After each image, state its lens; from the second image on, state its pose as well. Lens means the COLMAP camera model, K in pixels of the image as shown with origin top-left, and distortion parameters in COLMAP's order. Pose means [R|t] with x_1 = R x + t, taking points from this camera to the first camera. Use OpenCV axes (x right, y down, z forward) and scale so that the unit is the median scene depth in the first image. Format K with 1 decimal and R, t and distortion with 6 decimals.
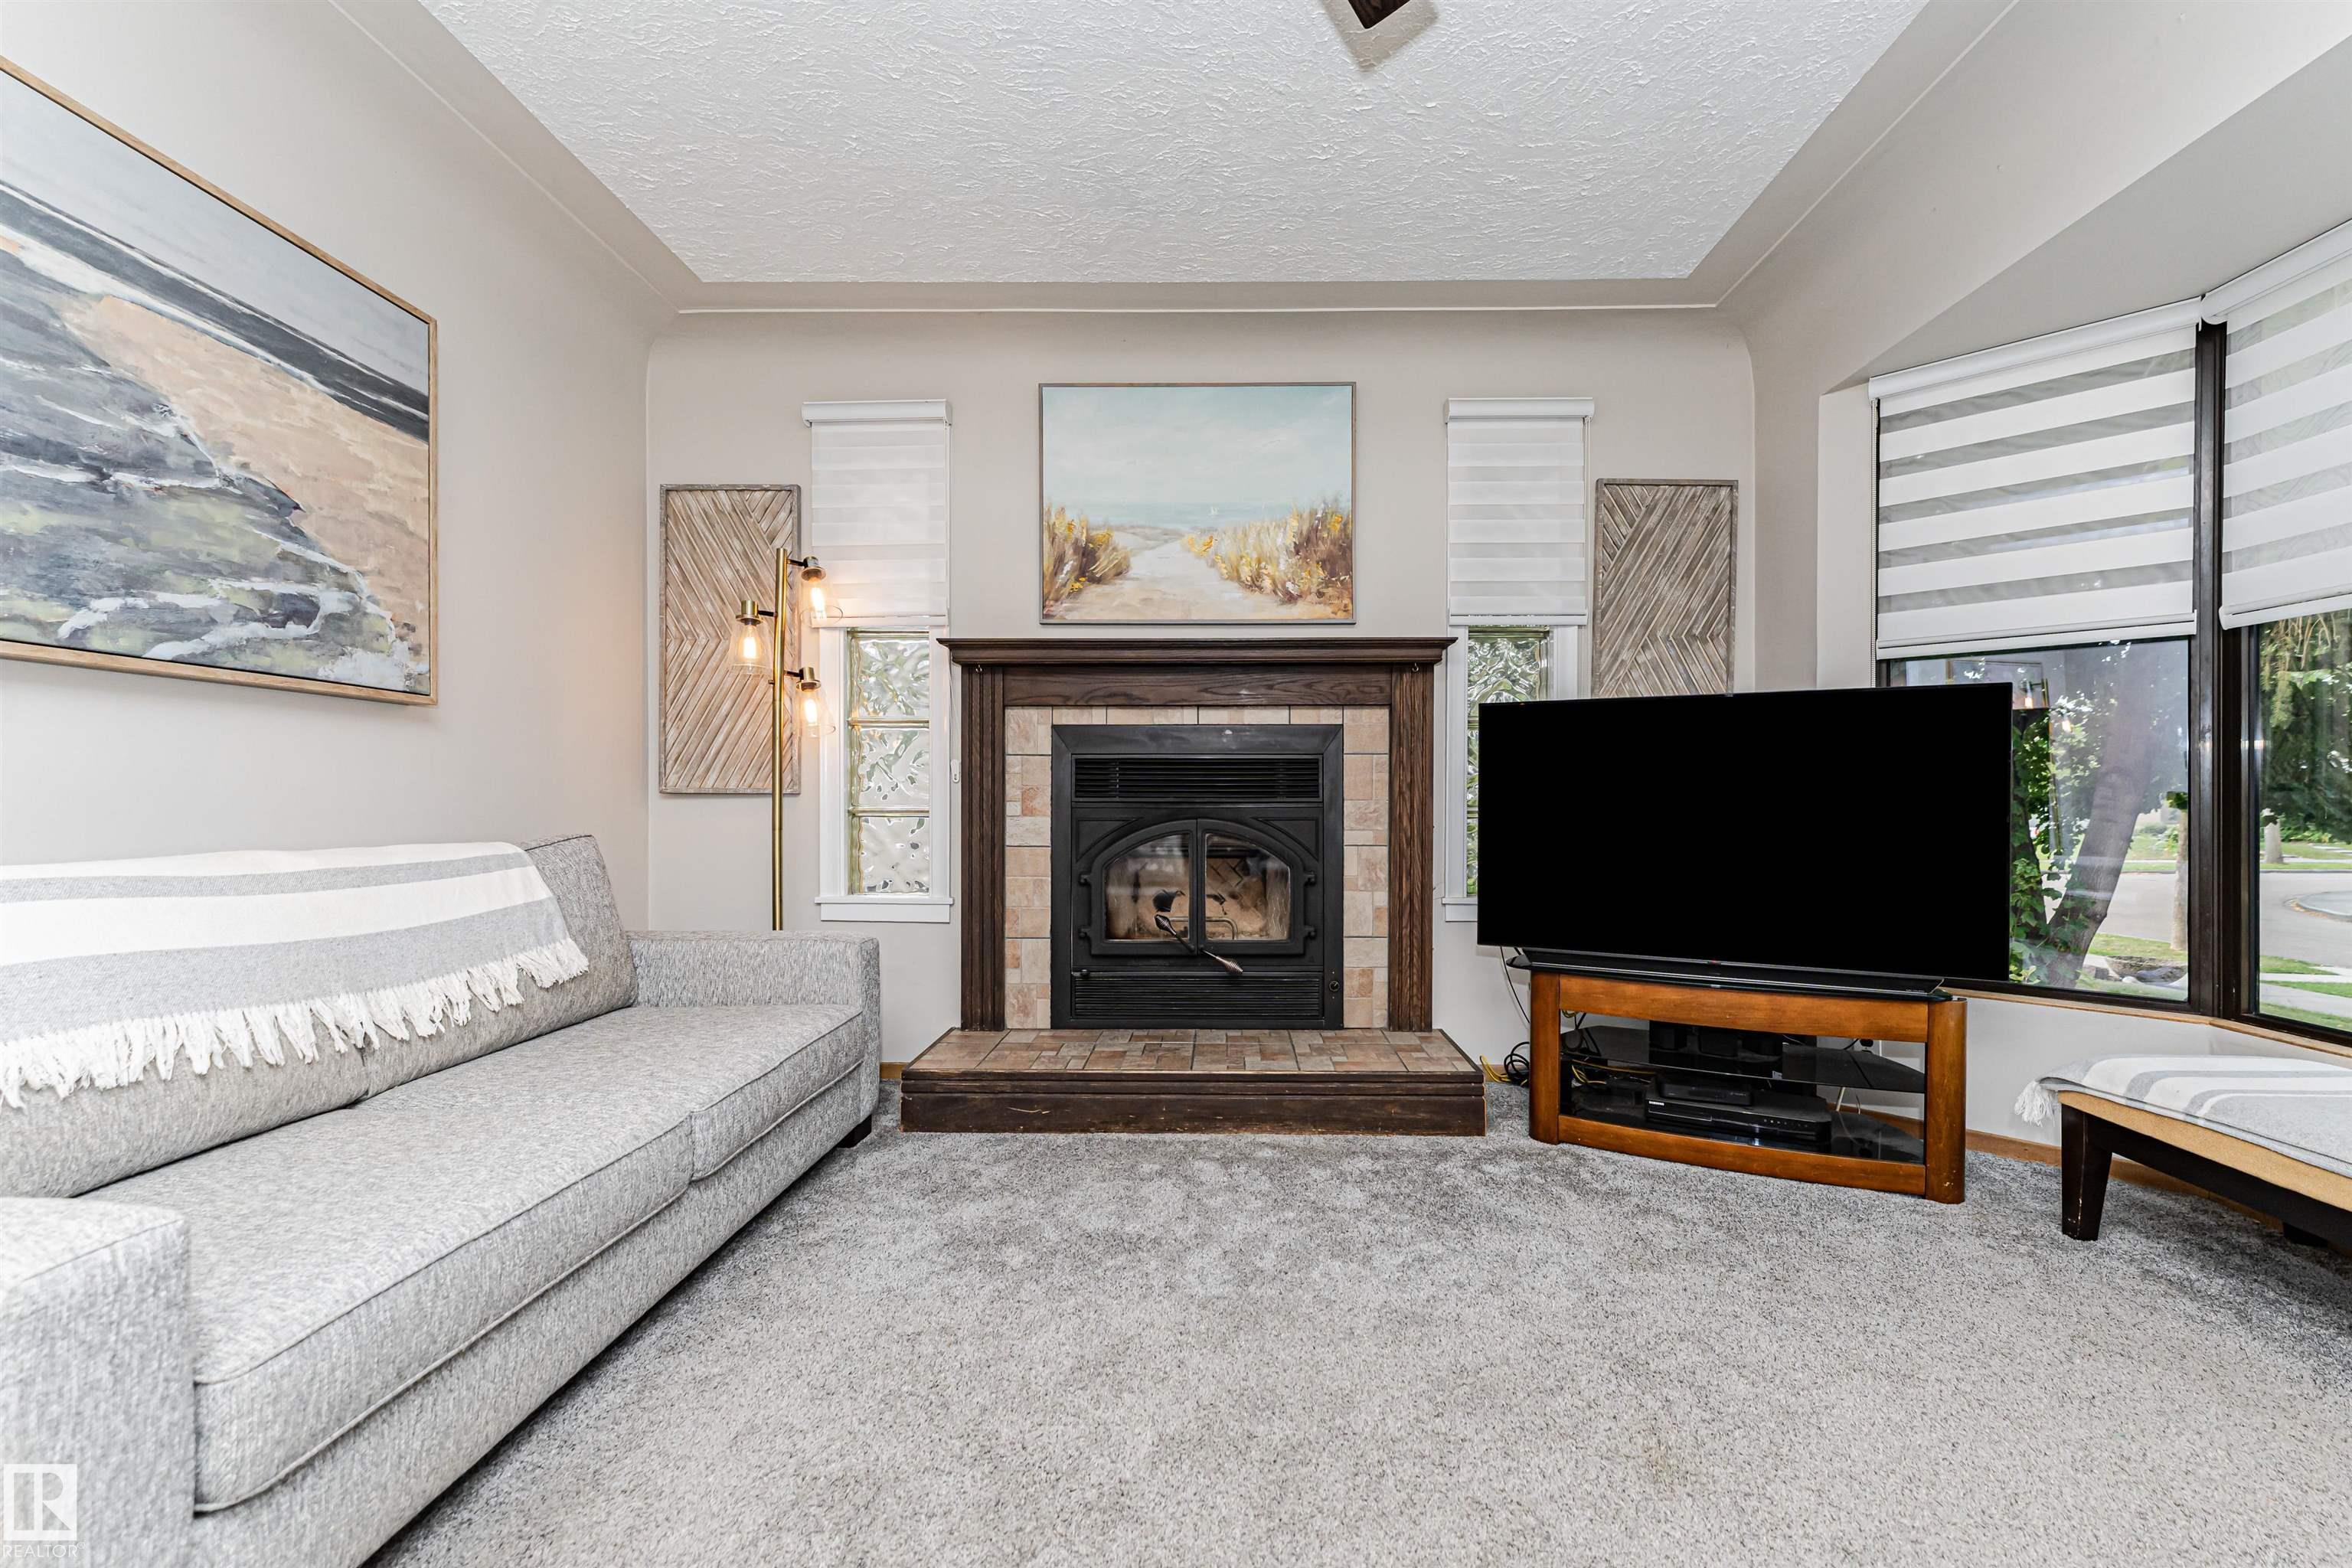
lens RADIAL K [[951.1, 0, 1199.3], [0, 951.1, 809.2], [0, 0, 1]] dist [0.002869, -0.002871]
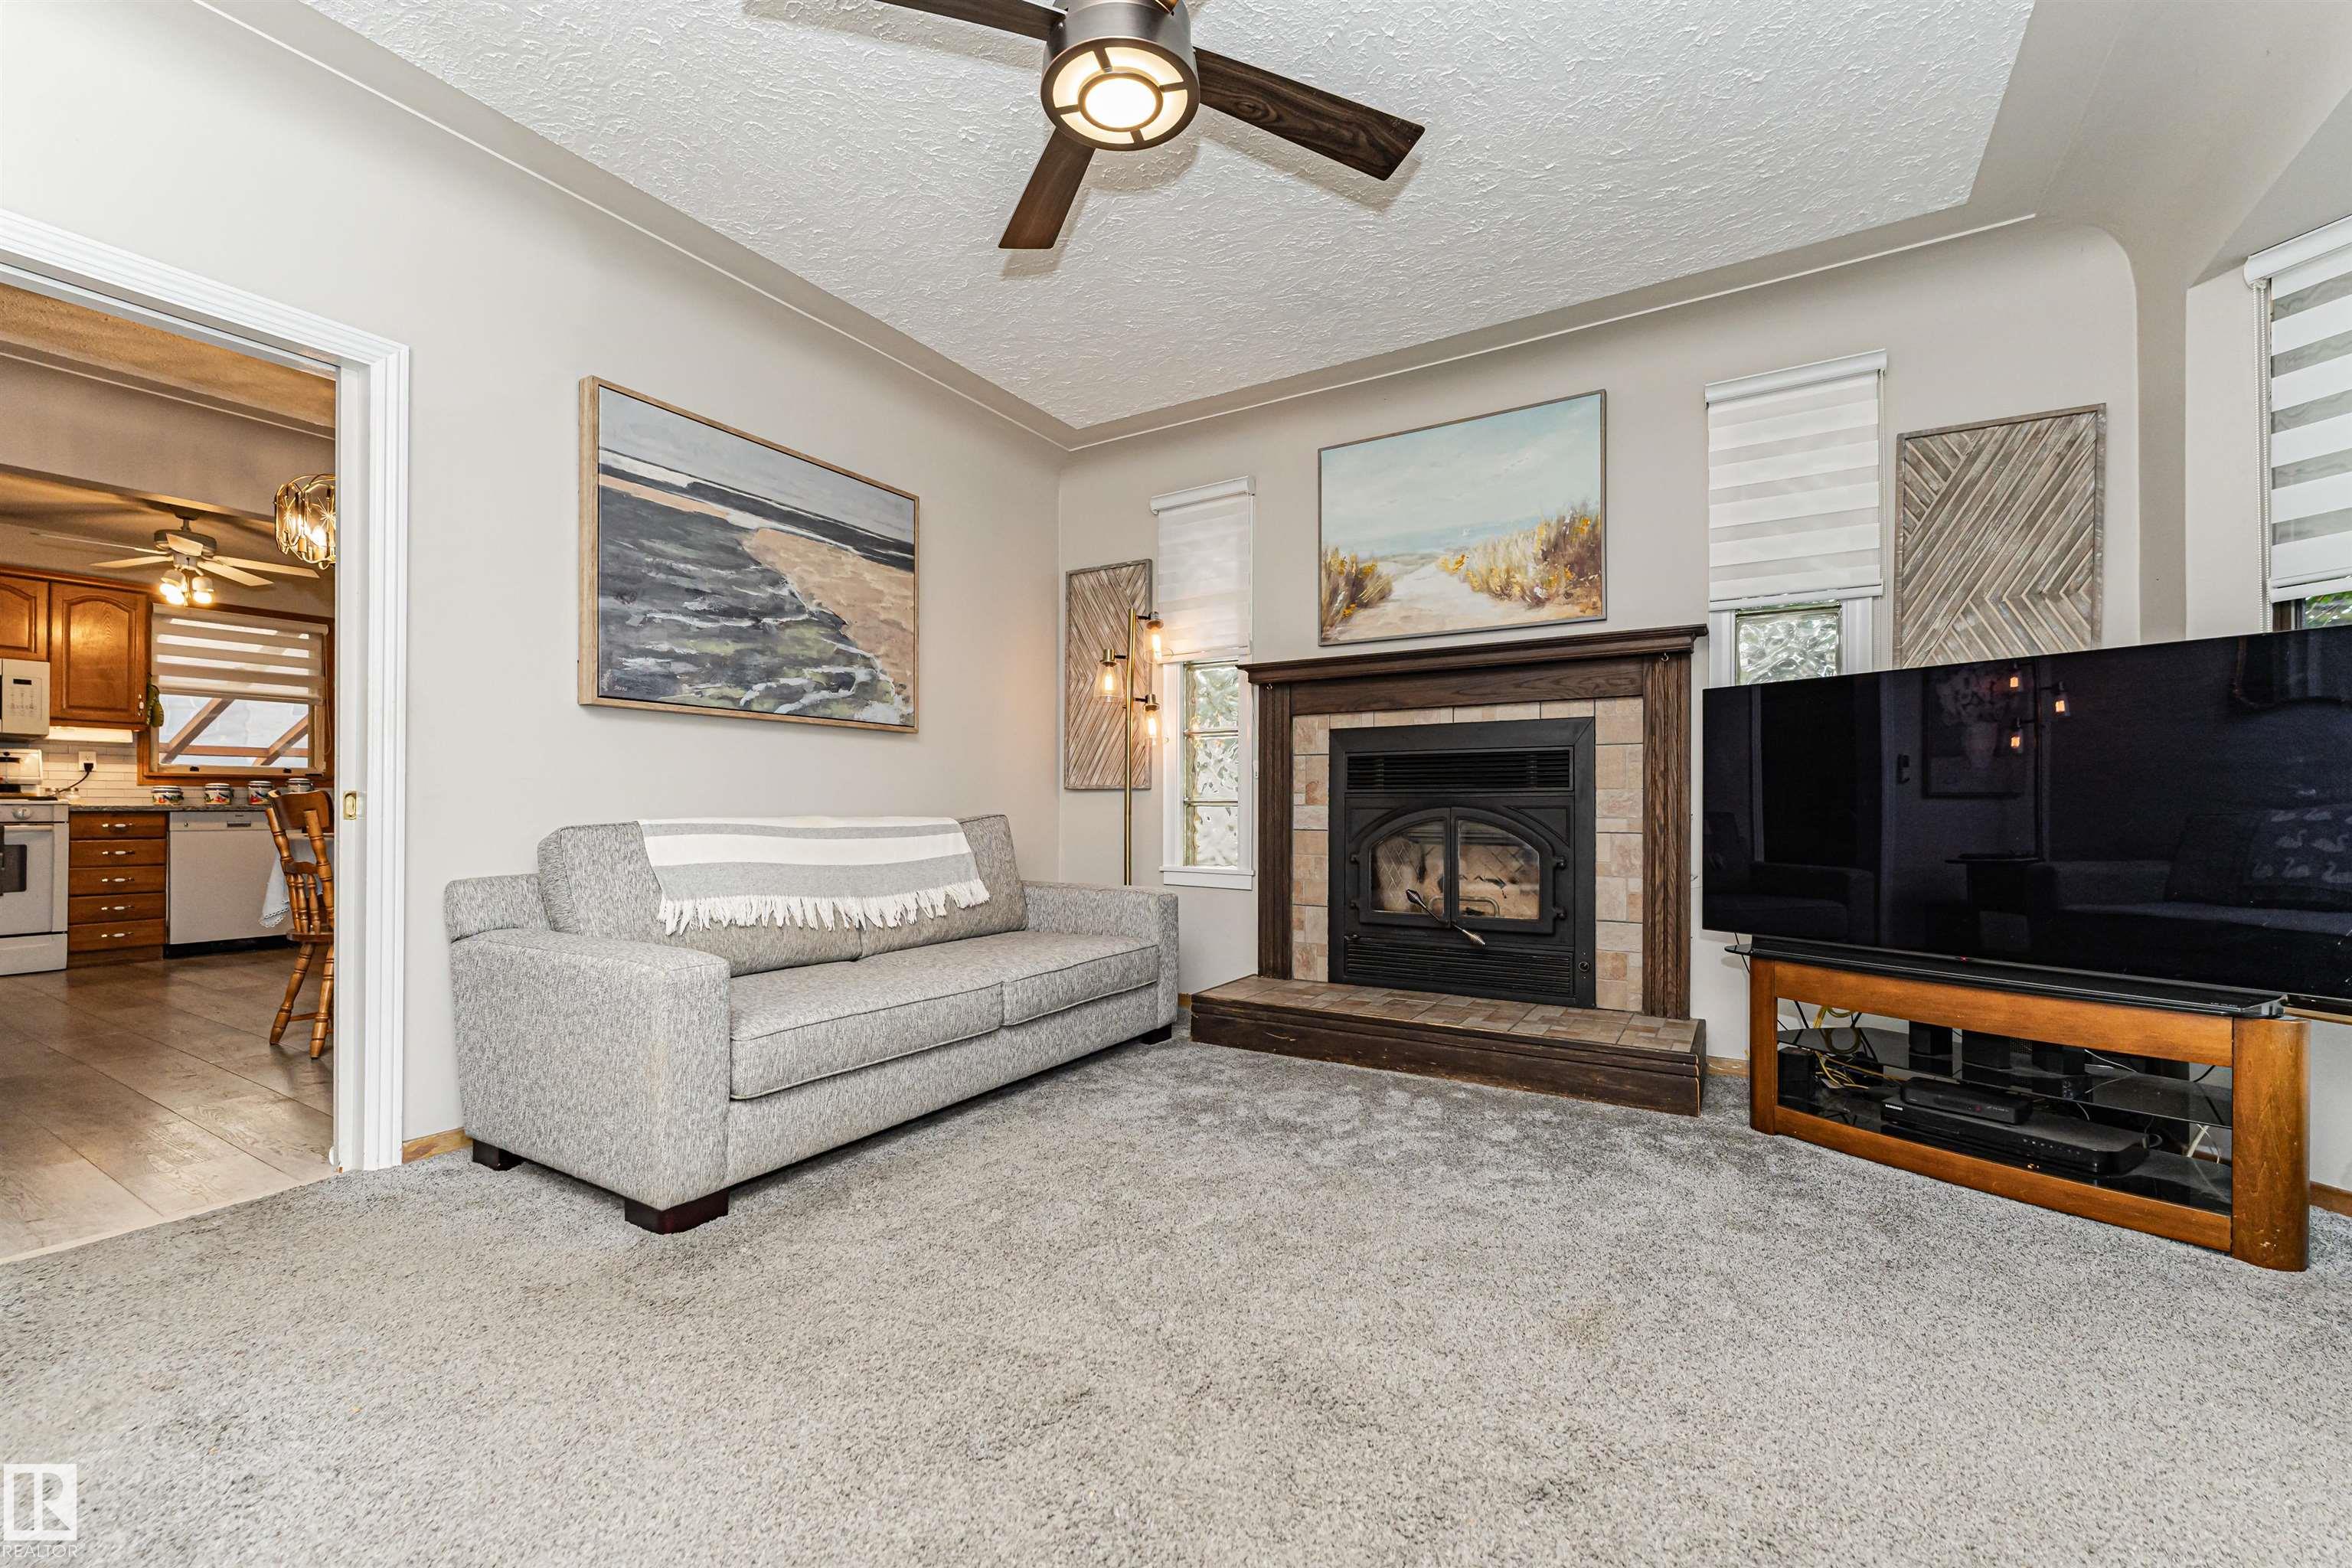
lens RADIAL K [[951.1, 0, 1189.2], [0, 951.1, 799.0], [0, 0, 1]] dist [0.002869, -0.002871]
pose [[0.868286, -0.006753, -0.496019, 0.306496], [-0.003929, 0.999782, -0.020488, 0.026445], [0.496049, 0.019739, 0.868070, -0.132838]]
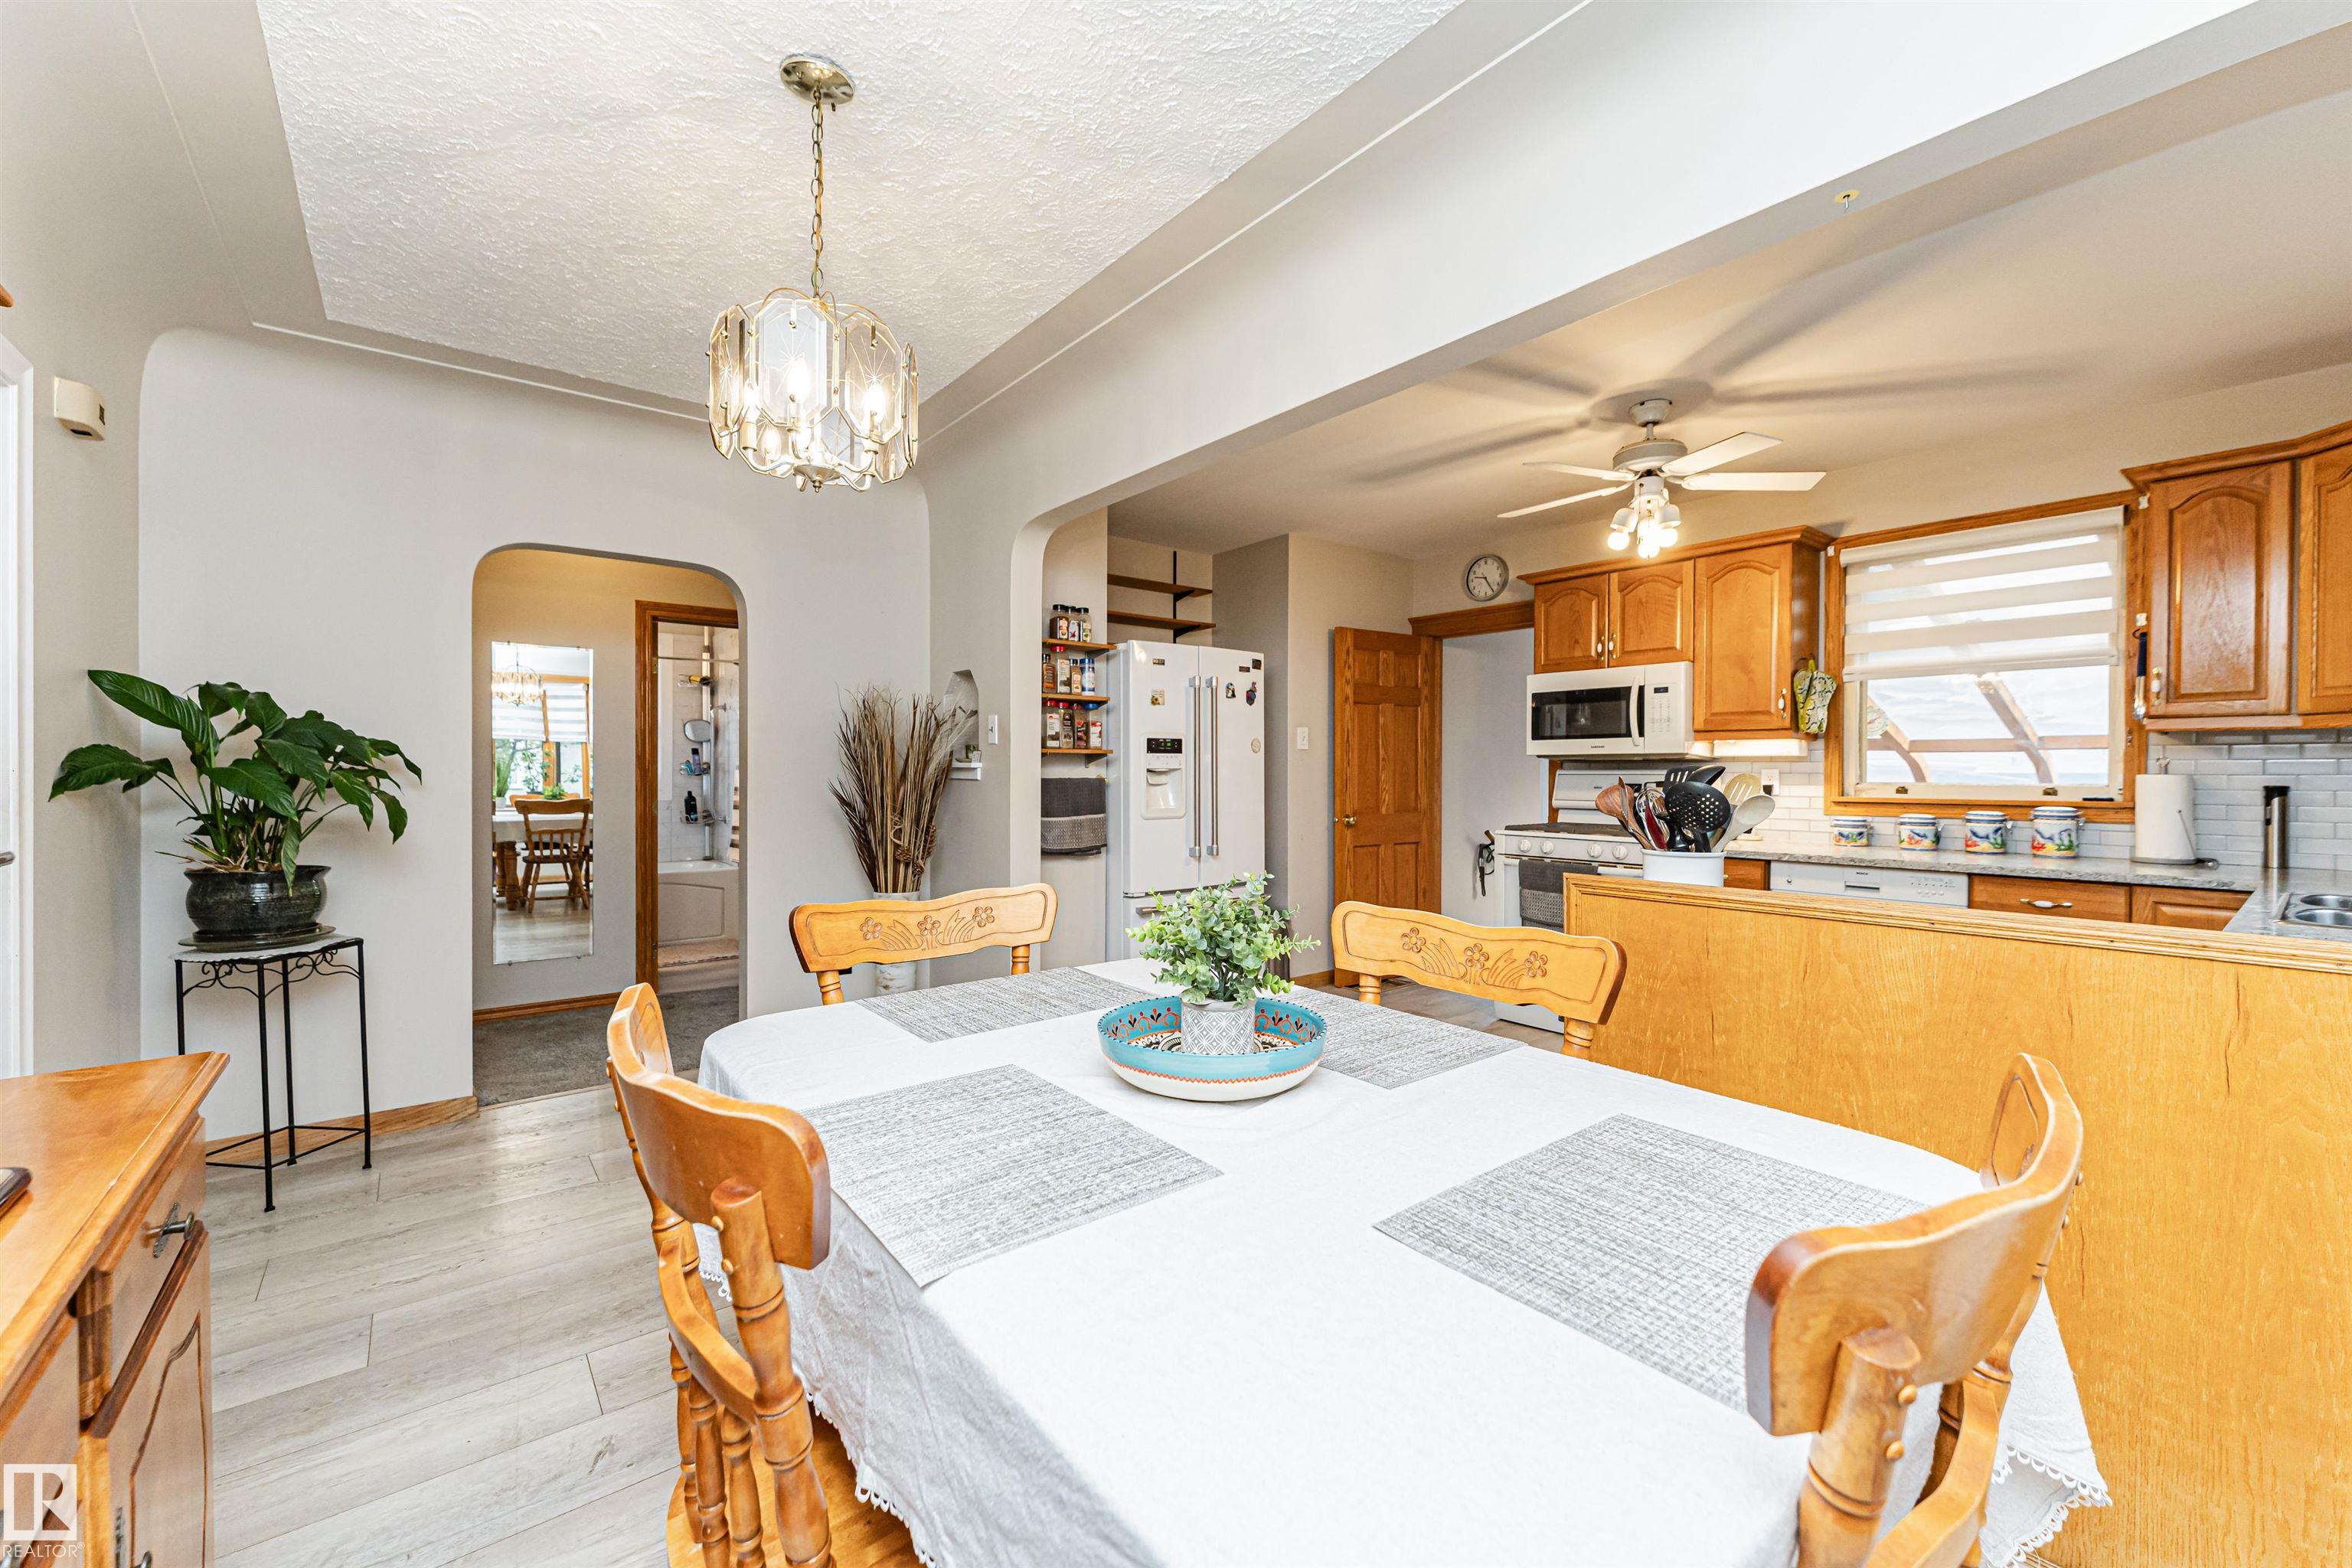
lens RADIAL K [[951.1, 0, 1165.4], [0, 951.1, 783.3], [0, 0, 1]] dist [0.002869, -0.002871]
pose [[-0.775230, 0.005756, -0.631653, -0.881736], [-0.010568, 0.999700, 0.022079, -0.092829], [0.631591, 0.023791, -0.774937, 0.898418]]
